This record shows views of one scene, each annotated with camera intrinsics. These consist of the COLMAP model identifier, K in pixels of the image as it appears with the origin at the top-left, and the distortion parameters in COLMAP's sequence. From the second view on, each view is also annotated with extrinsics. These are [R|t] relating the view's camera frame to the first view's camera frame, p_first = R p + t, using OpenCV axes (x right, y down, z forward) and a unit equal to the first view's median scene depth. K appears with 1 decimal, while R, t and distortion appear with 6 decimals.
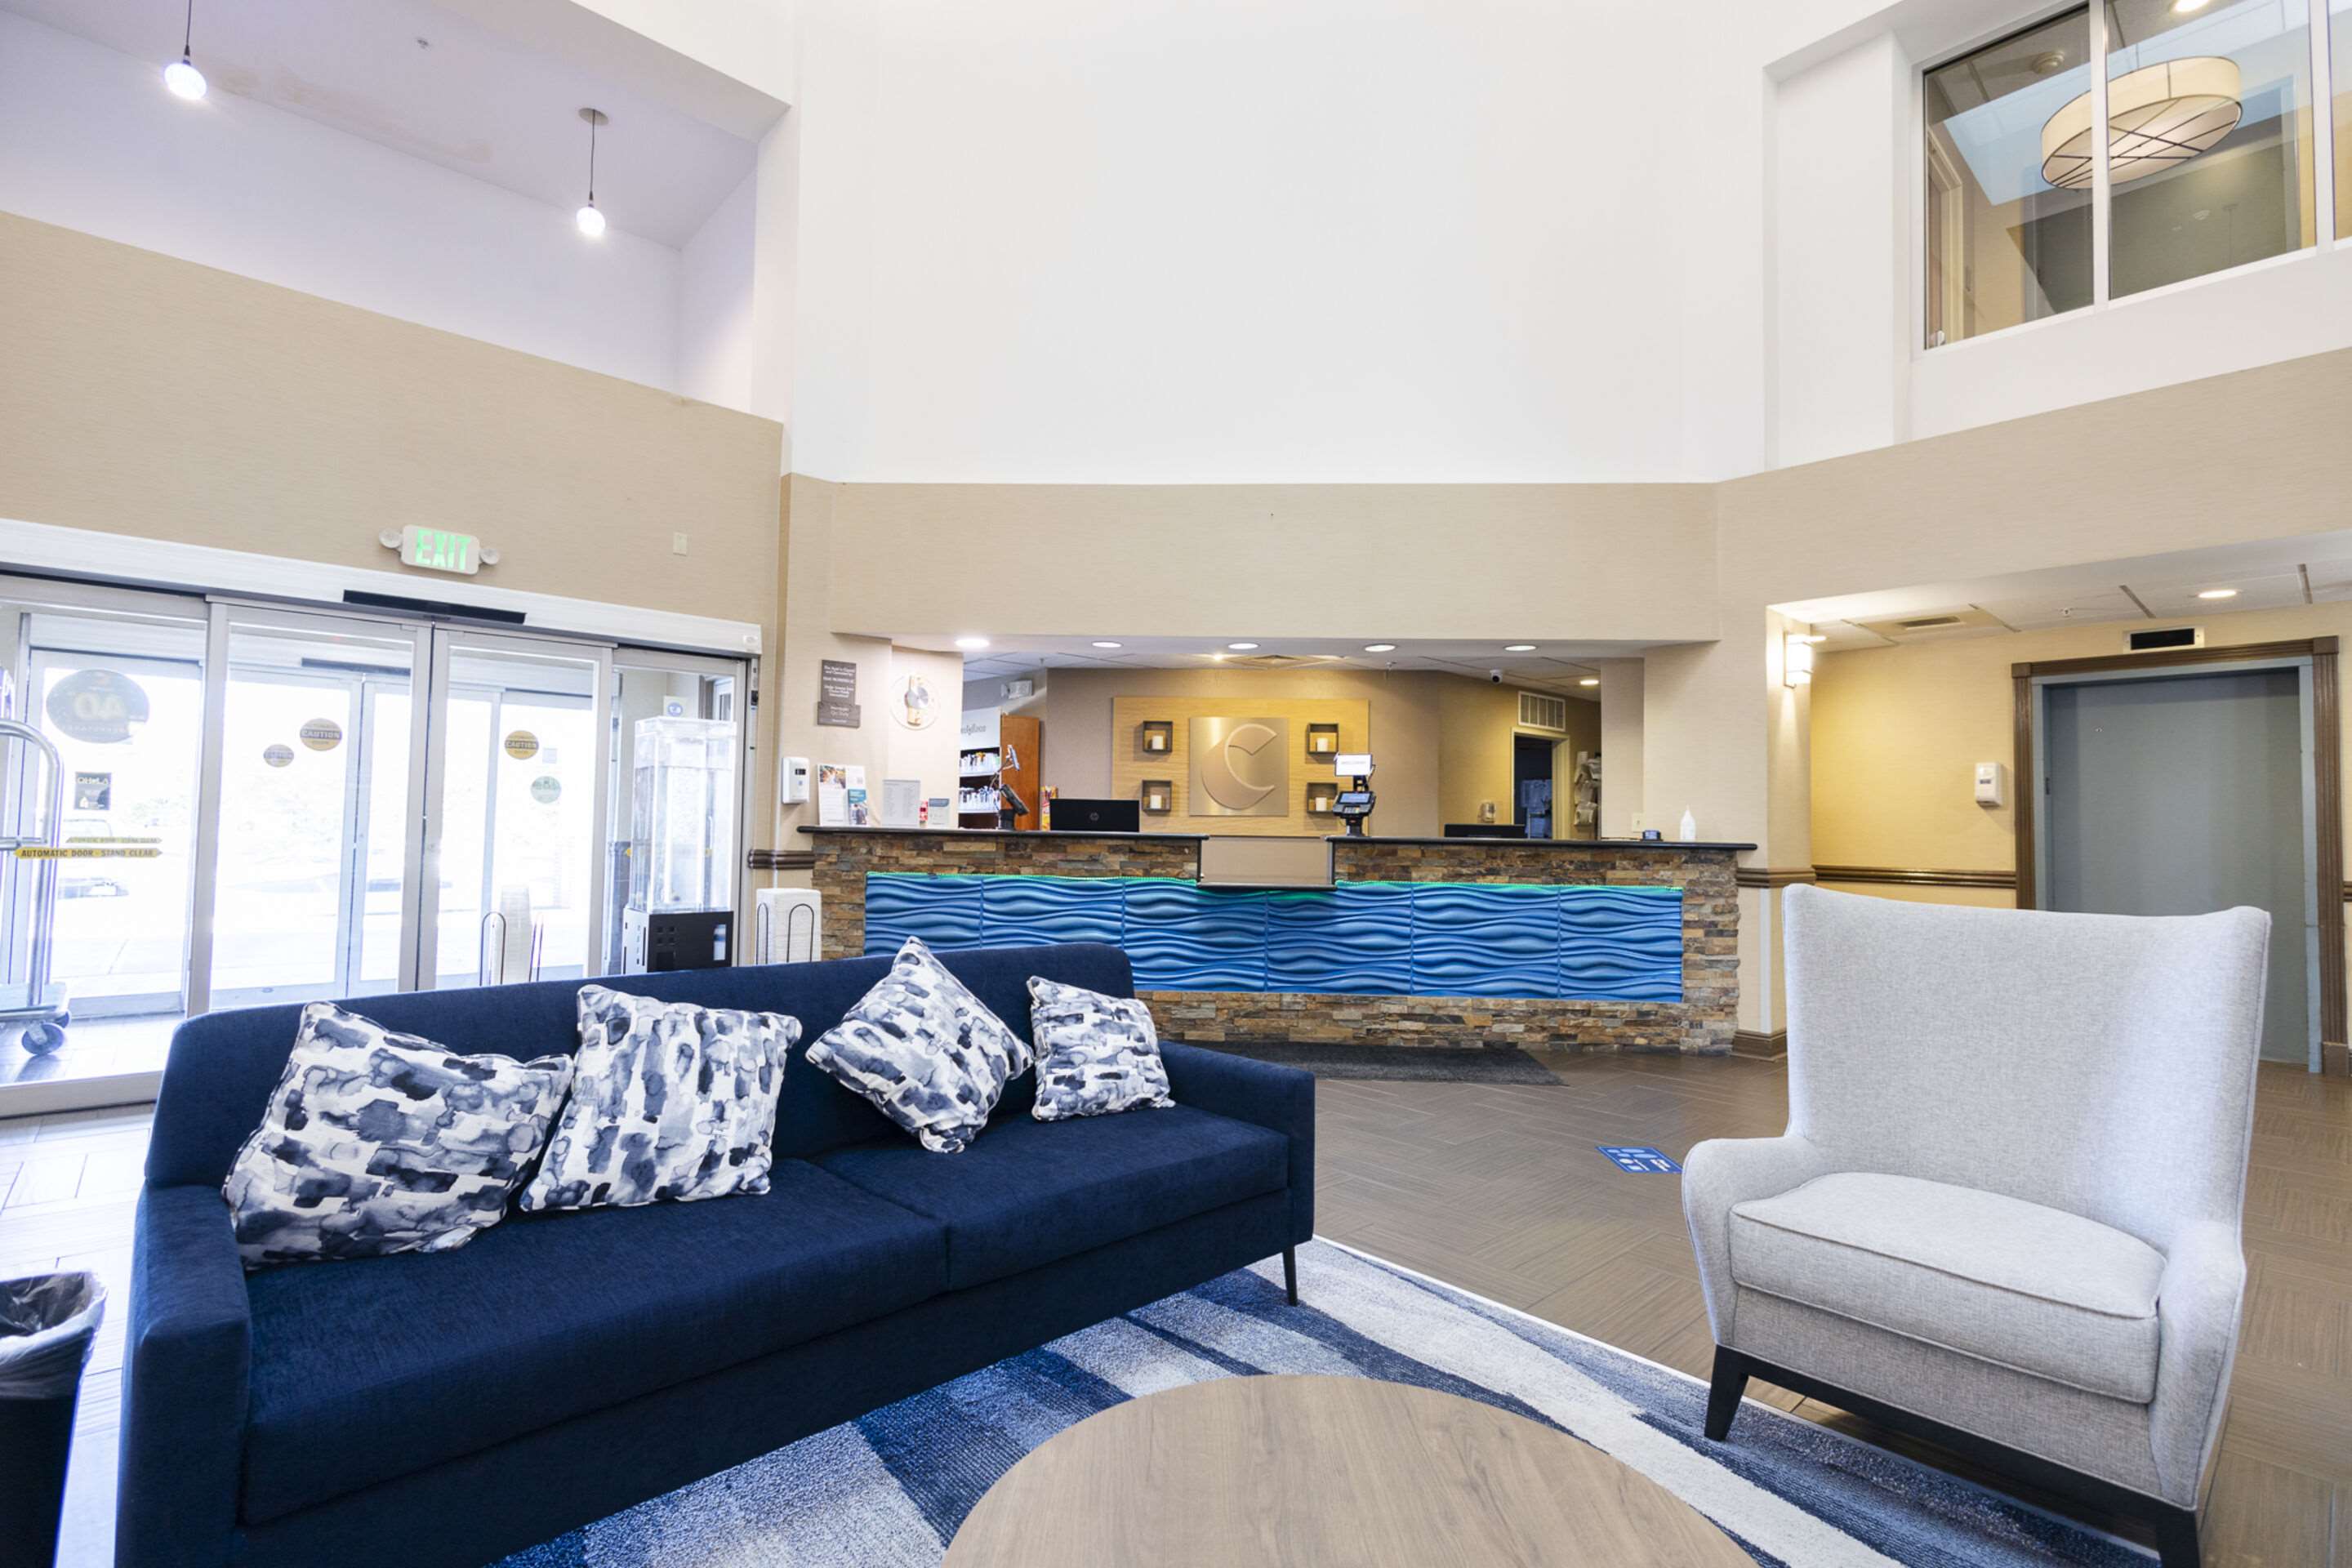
lens RADIAL K [[1096.1, 0, 1184.8], [0, 1096.1, 779.9], [0, 0, 1]] dist [0.010138, -0.000407]
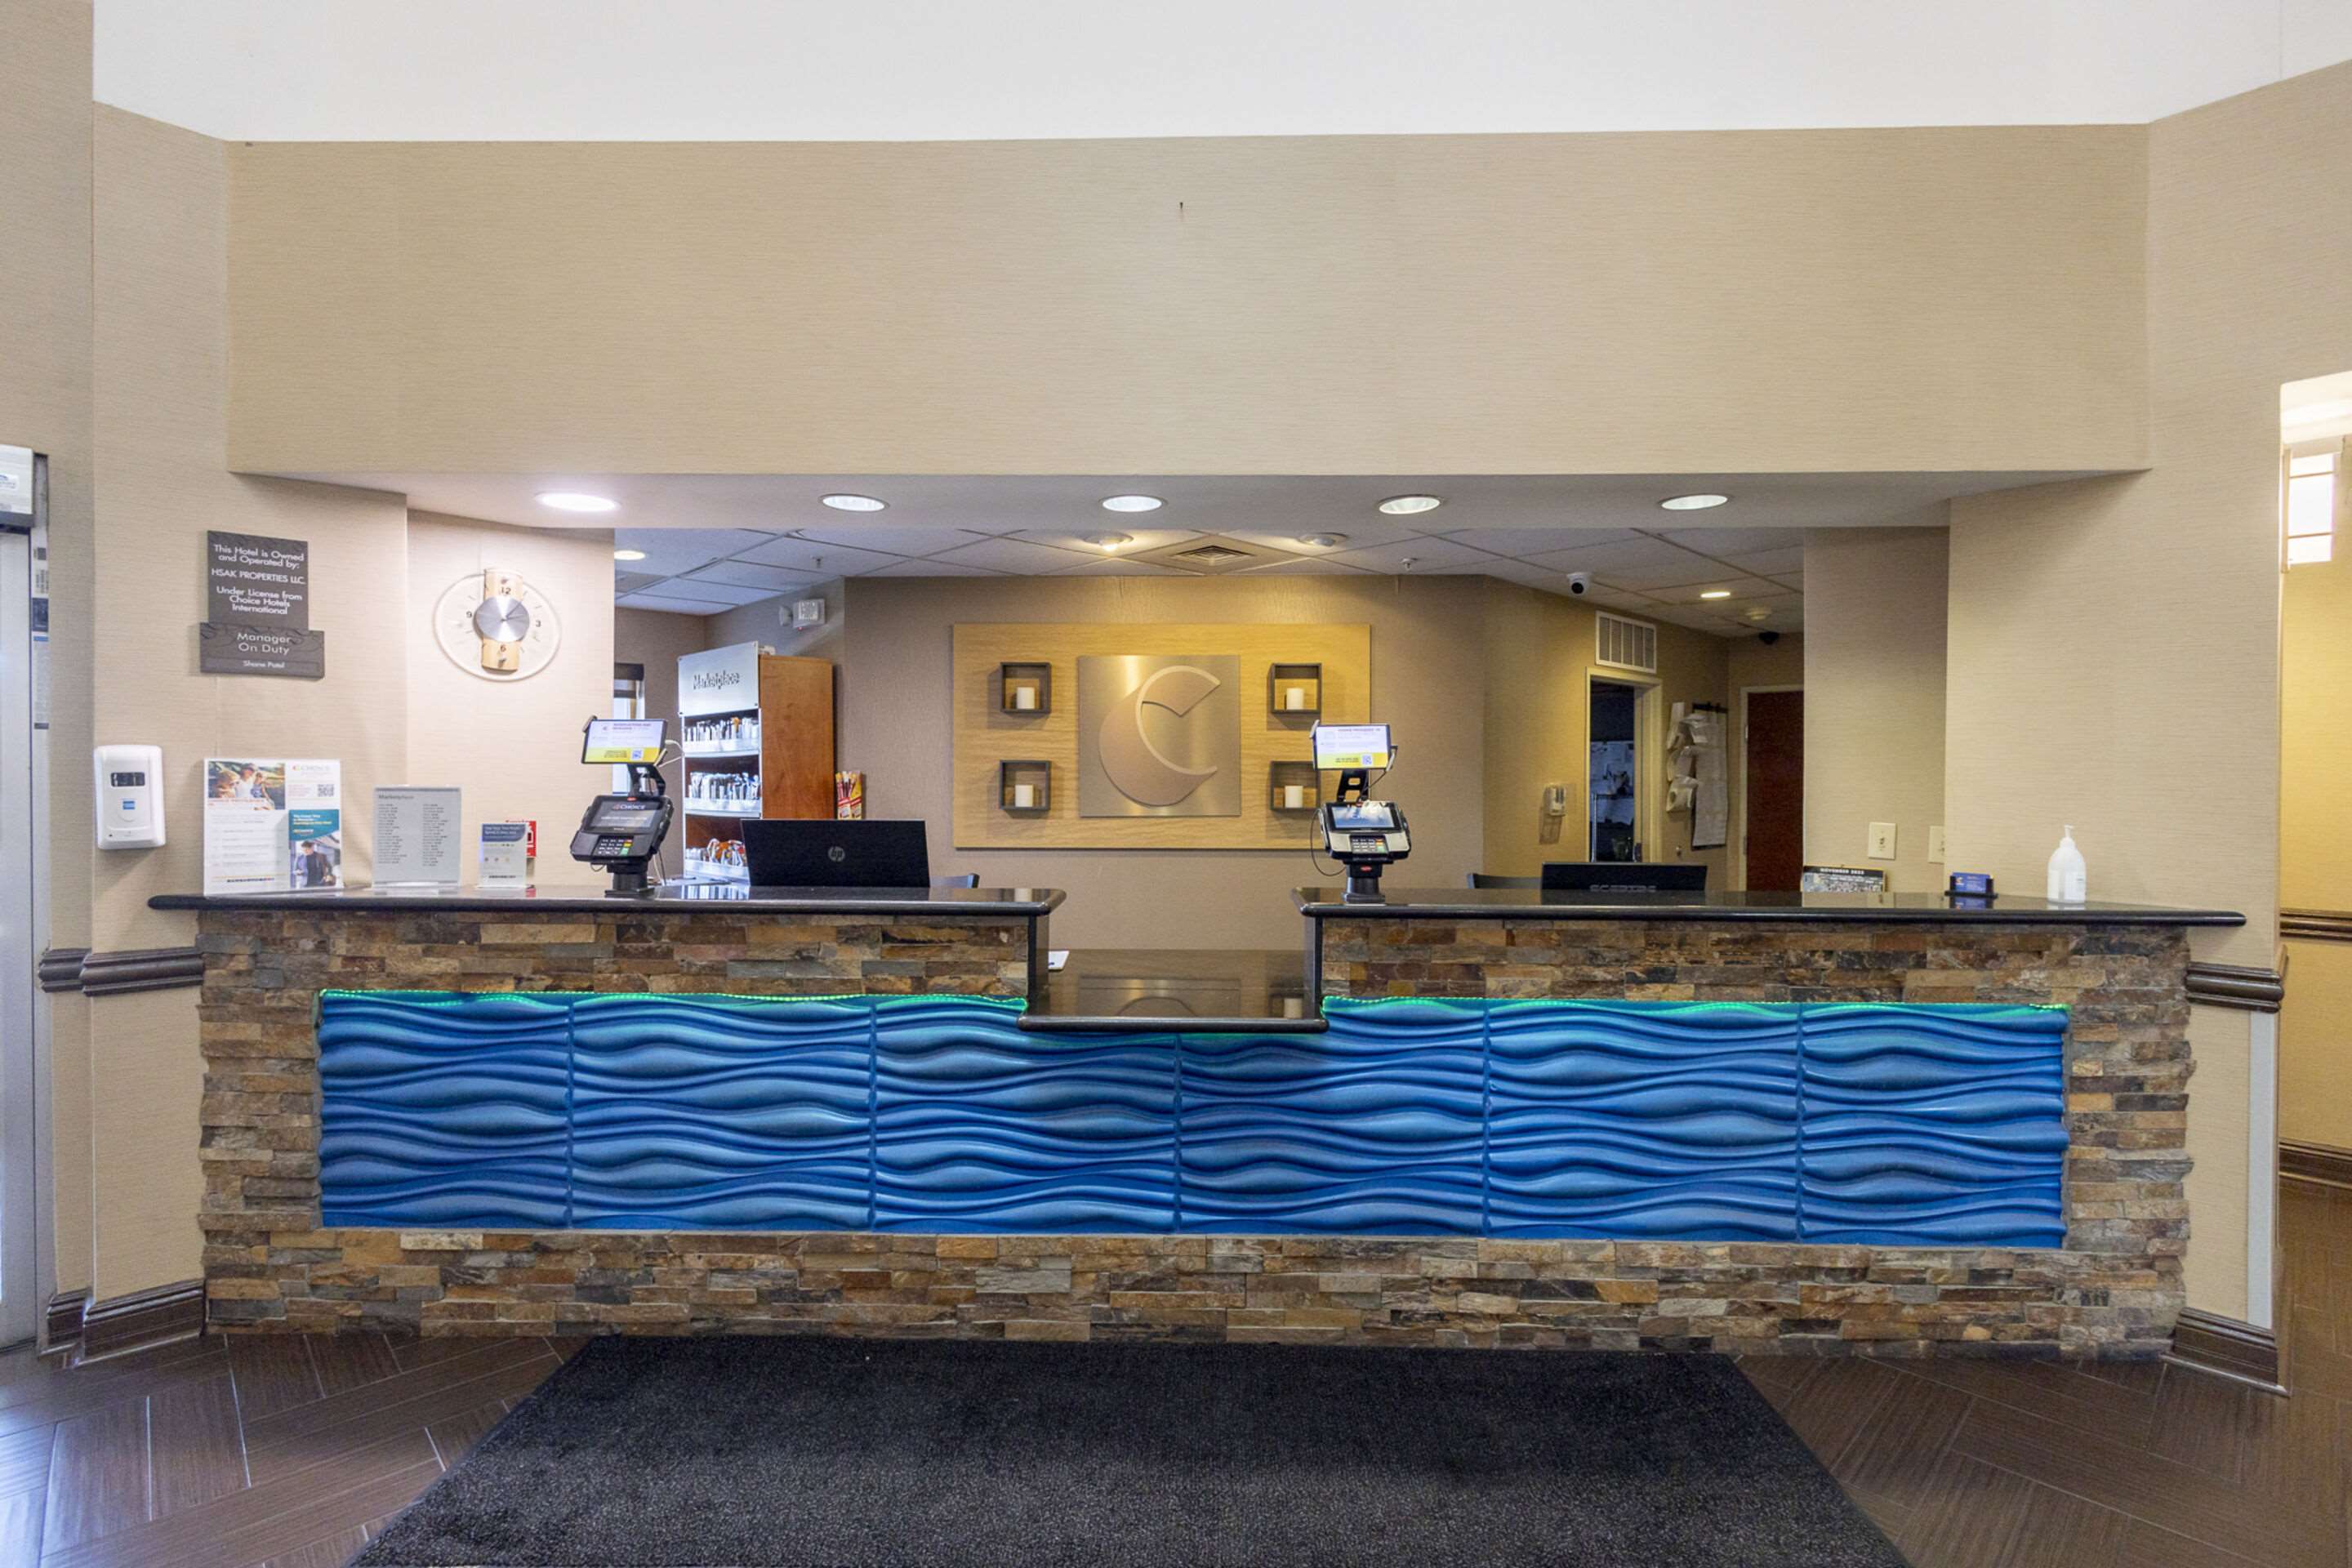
lens RADIAL K [[1096.1, 0, 1173.0], [0, 1096.1, 785.2], [0, 0, 1]] dist [0.010138, -0.000407]
pose [[0.999846, -0.011605, 0.013159, 0.067754], [0.010891, 0.998531, 0.053074, -0.023872], [-0.013756, -0.052923, 0.998504, 0.535553]]
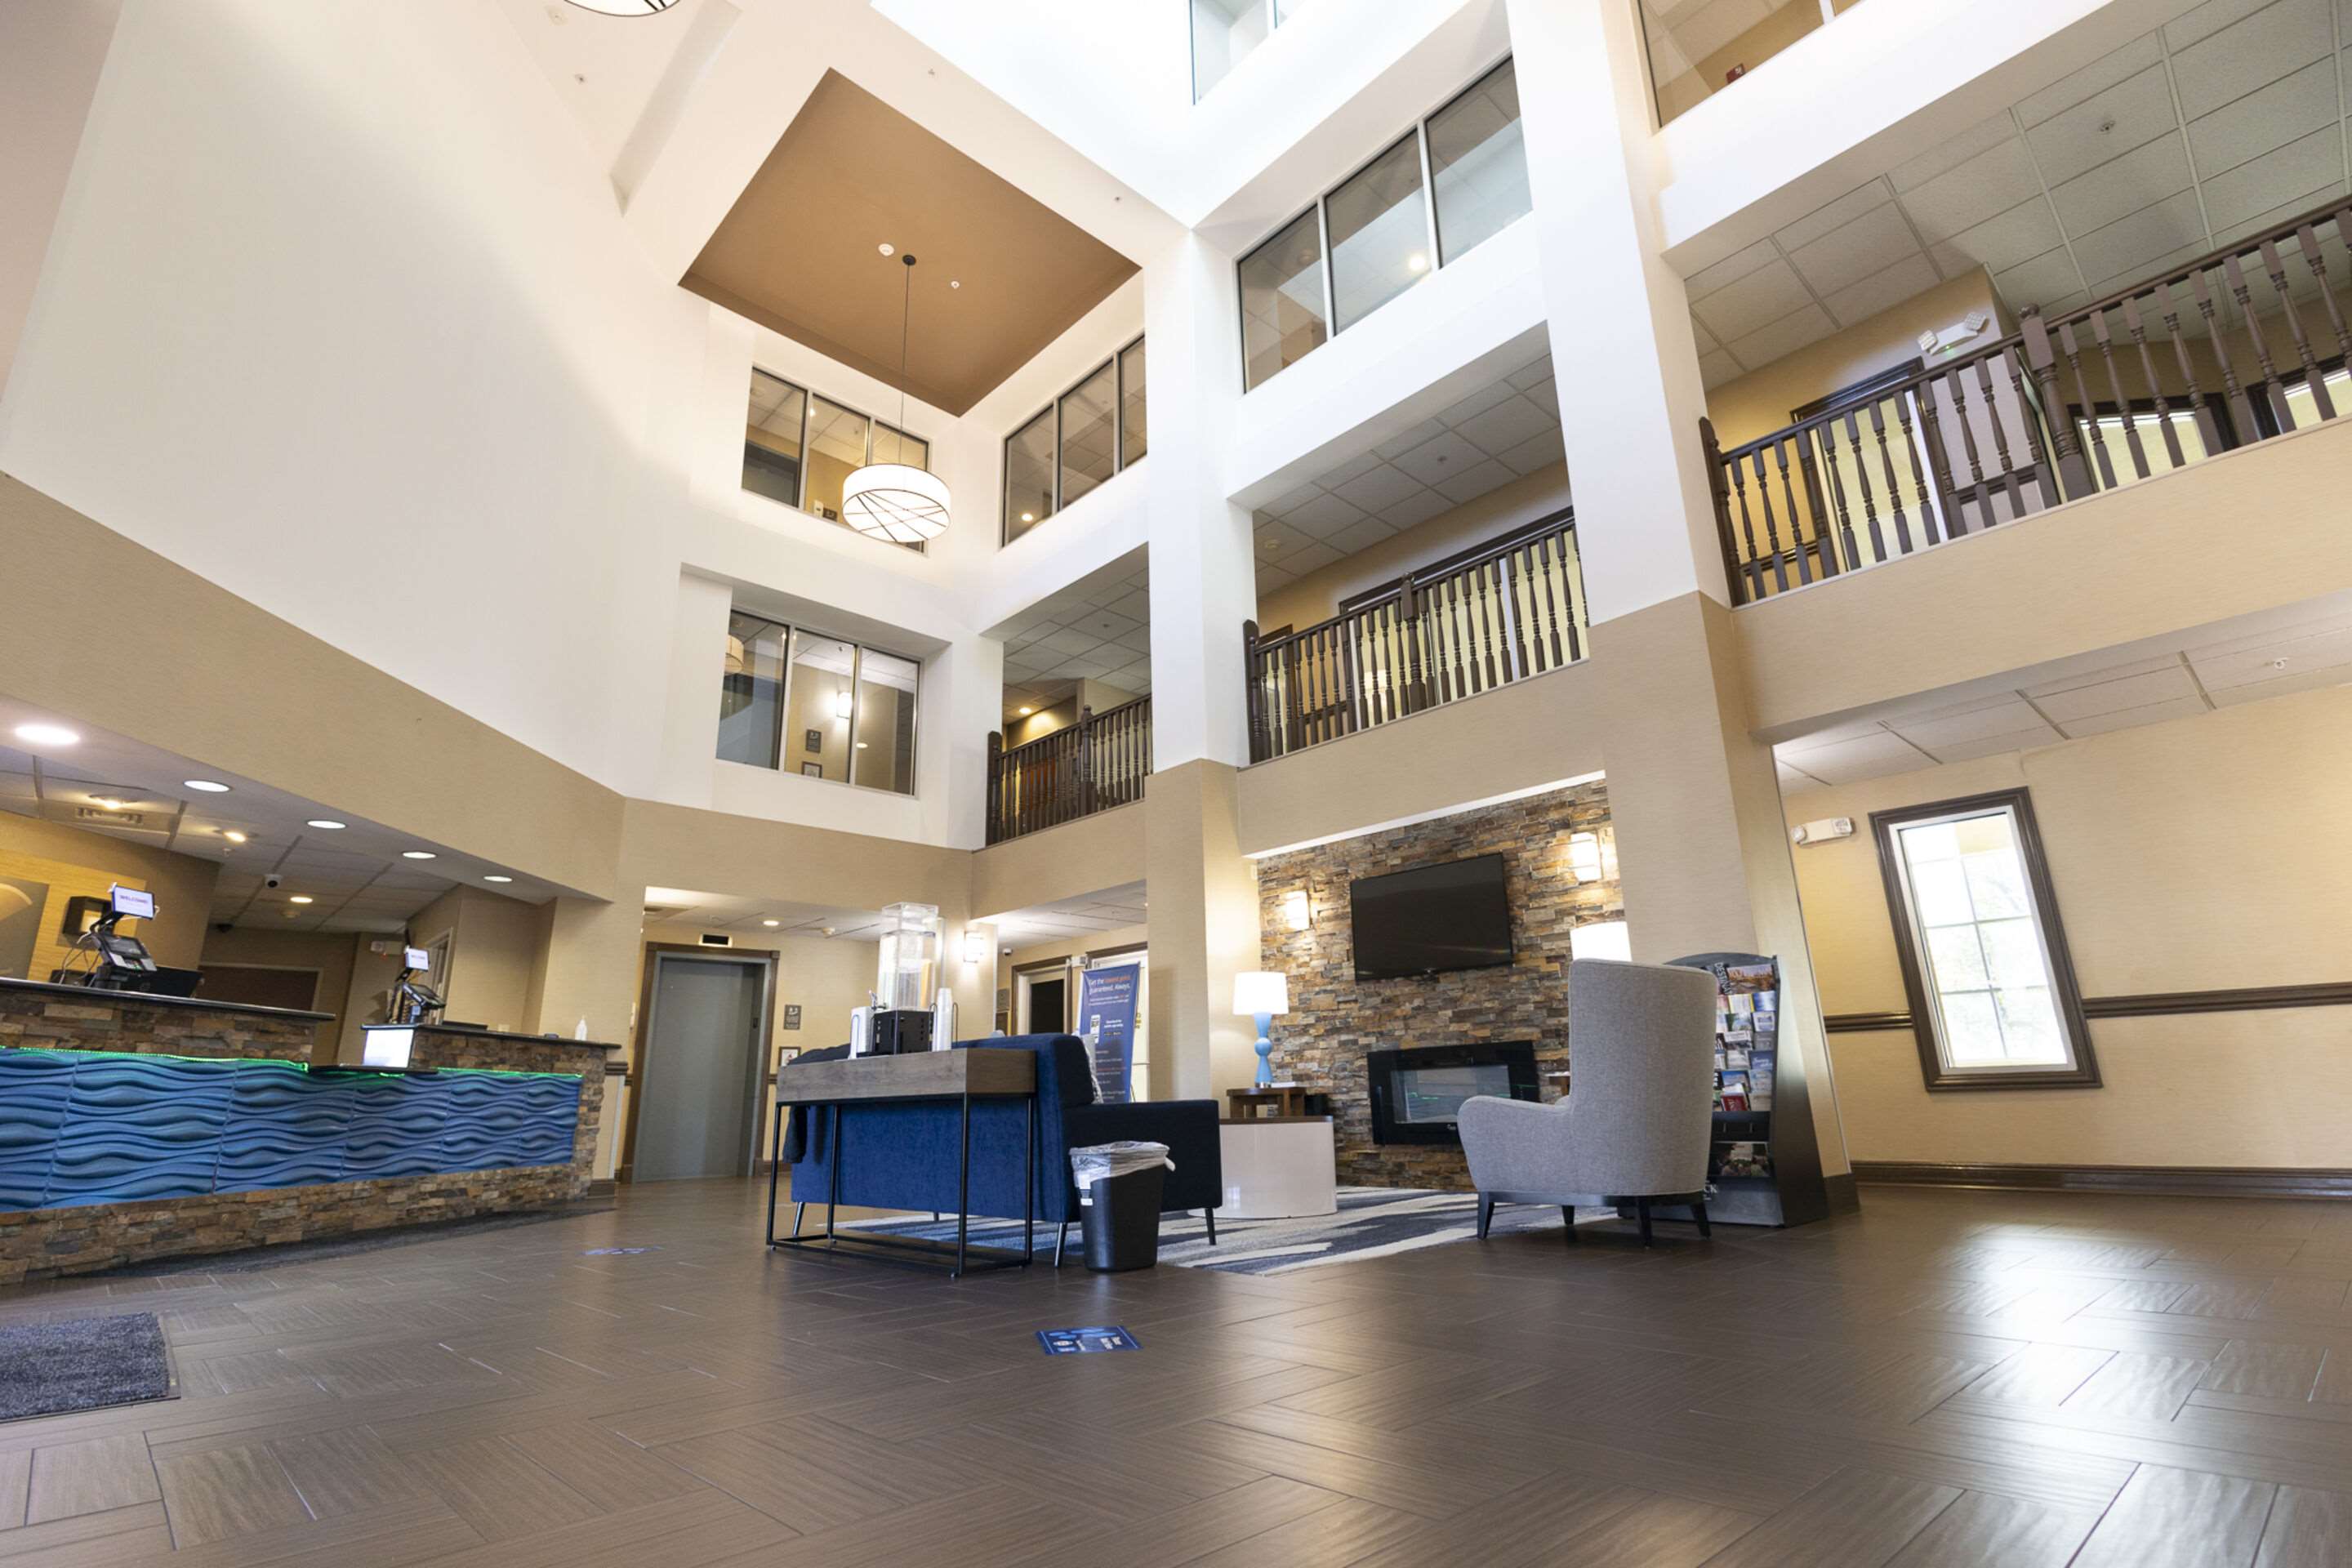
lens RADIAL K [[1096.1, 0, 1177.6], [0, 1096.1, 783.1], [0, 0, 1]] dist [0.010138, -0.000407]
pose [[-0.004064, 0.268135, 0.963373, -0.974250], [-0.020463, 0.963157, -0.268161, 0.097823], [-0.999782, -0.020804, 0.001572, 0.251008]]
